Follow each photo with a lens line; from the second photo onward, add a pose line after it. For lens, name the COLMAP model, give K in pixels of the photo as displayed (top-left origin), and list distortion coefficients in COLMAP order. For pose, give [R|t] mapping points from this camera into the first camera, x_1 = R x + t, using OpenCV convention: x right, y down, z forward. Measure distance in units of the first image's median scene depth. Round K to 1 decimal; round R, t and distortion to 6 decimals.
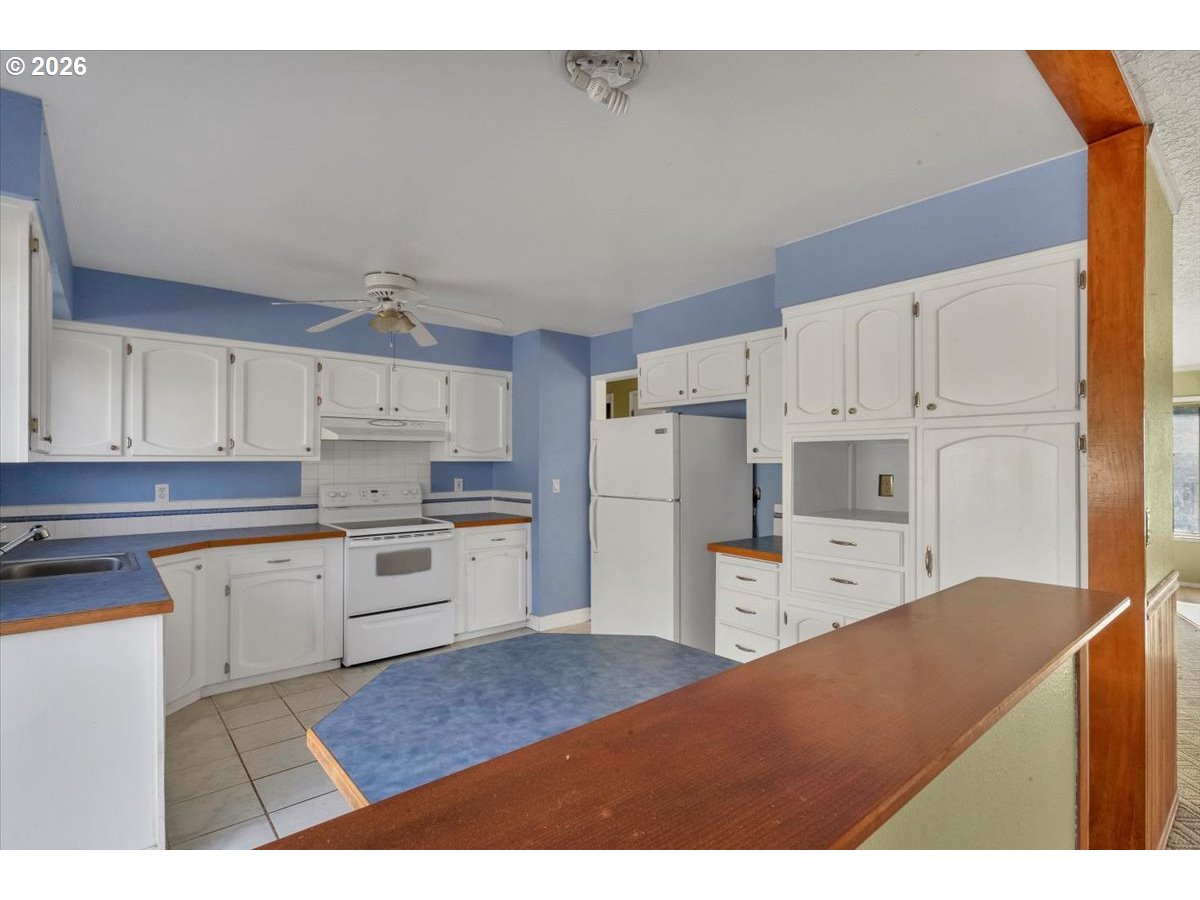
lens RADIAL K [[582.6, 0, 596.7], [0, 582.6, 456.6], [0, 0, 1]] dist [0.000426, 0.000405]
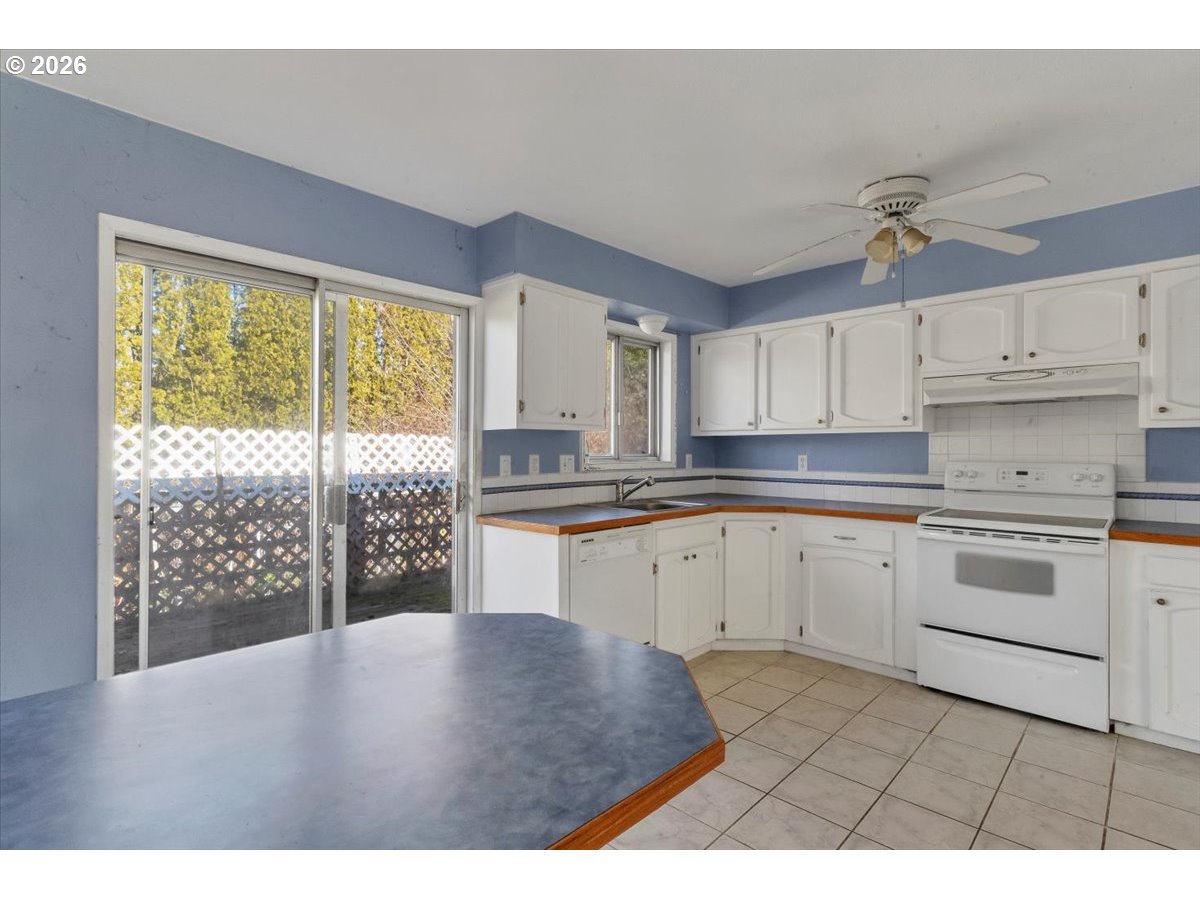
lens RADIAL K [[590.6, 0, 603.7], [0, 590.6, 444.6], [0, 0, 1]] dist [0.005066, 0.000474]
pose [[0.112788, -0.007949, -0.993587, 0.343584], [0.006152, 0.999954, -0.007302, 0.032269], [0.993600, -0.005289, 0.112831, 0.485362]]
